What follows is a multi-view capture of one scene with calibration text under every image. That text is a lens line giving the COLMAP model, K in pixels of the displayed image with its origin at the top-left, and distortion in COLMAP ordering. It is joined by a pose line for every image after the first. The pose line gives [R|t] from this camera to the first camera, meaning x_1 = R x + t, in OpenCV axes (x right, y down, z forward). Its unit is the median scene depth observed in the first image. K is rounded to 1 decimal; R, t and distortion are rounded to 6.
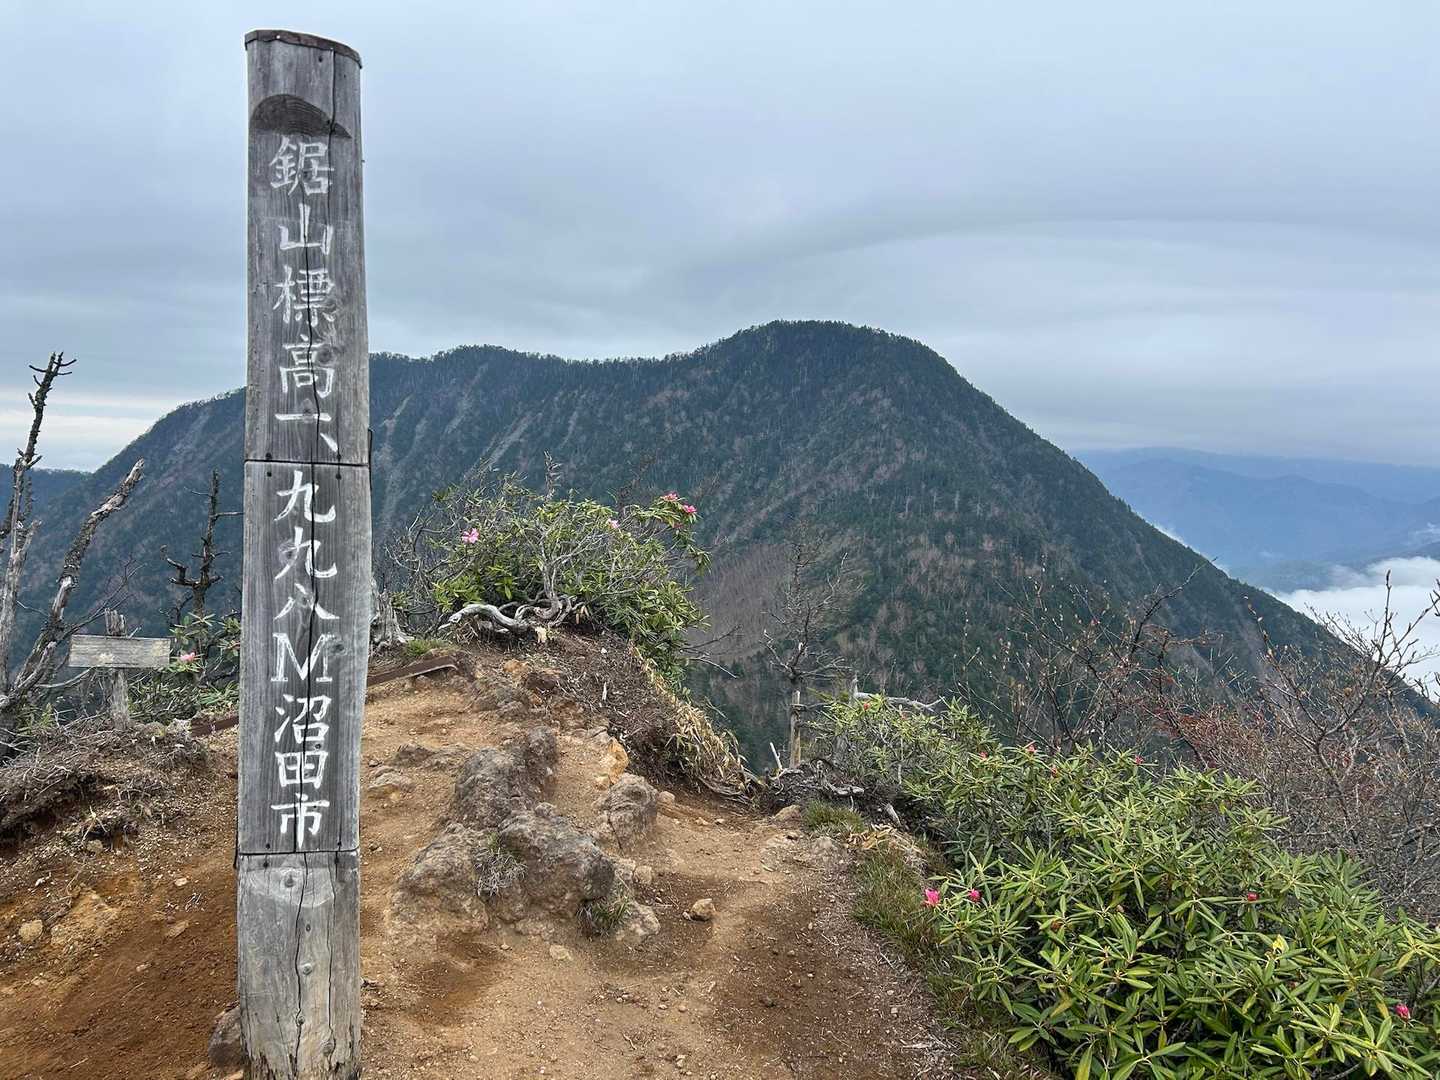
lens RADIAL K [[1050.8, 0, 720.0], [0, 1050.8, 540.0], [0, 0, 1]] dist [0.123067, -0.231302]
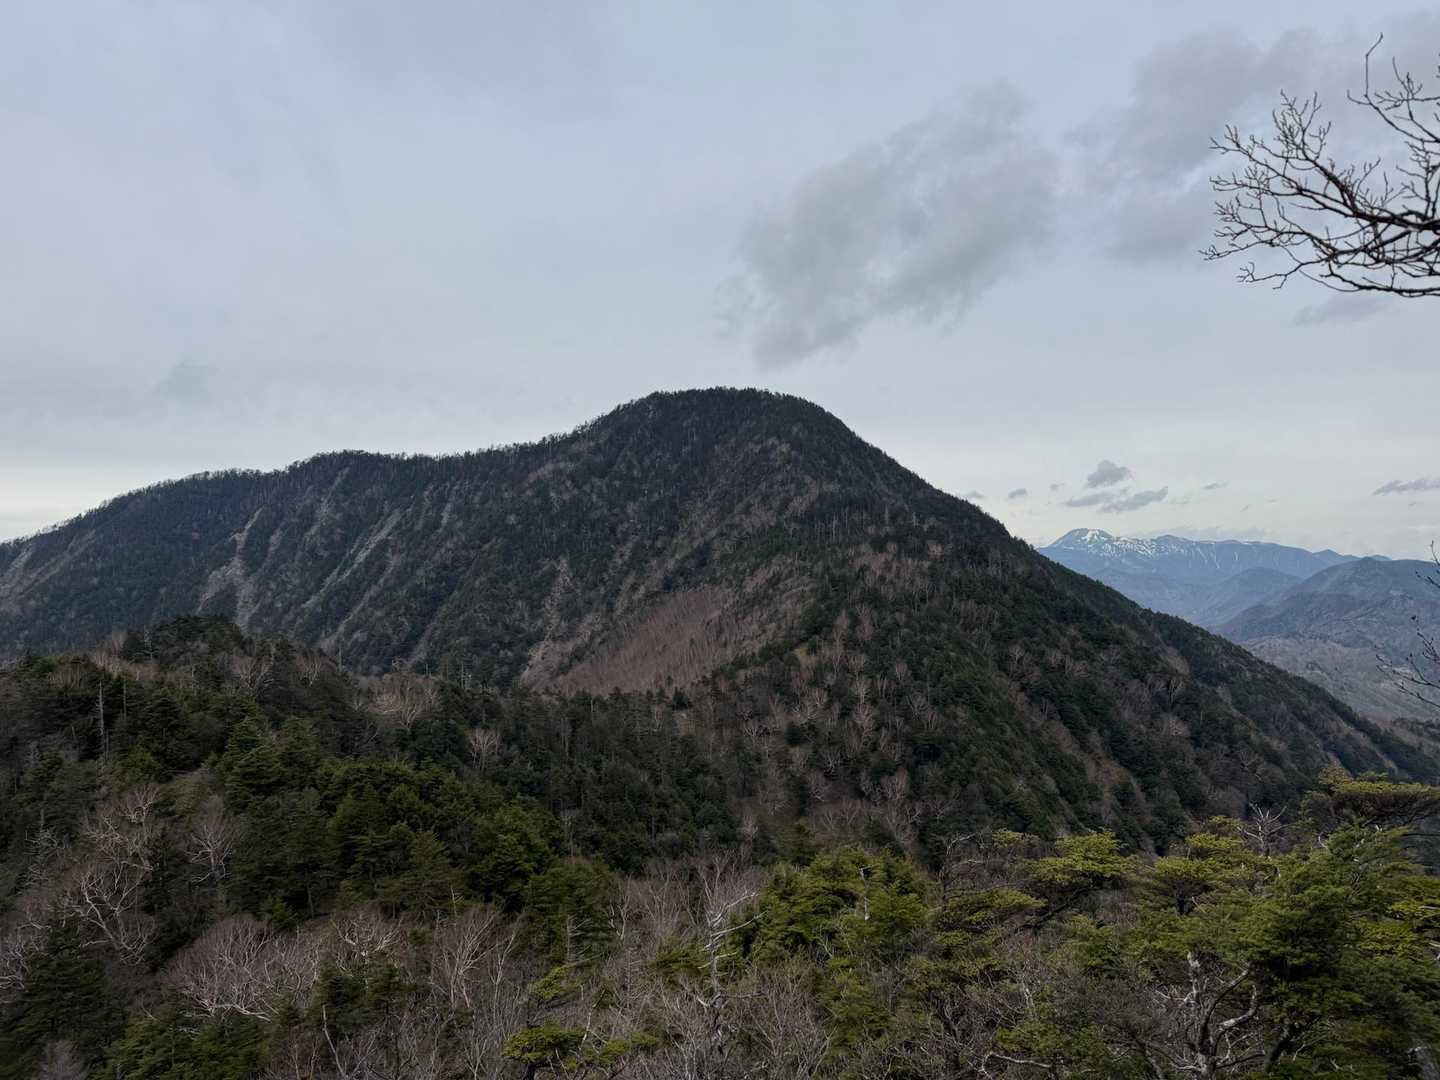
lens RADIAL K [[993.4, 0, 720.0], [0, 993.4, 540.0], [0, 0, 1]] dist [0.119791, -0.175779]
pose [[0.987927, -0.076696, 0.134606, -0.043731], [0.093805, 0.987617, -0.125749, 0.093058], [-0.123295, 0.136857, 0.982888, 0.209638]]
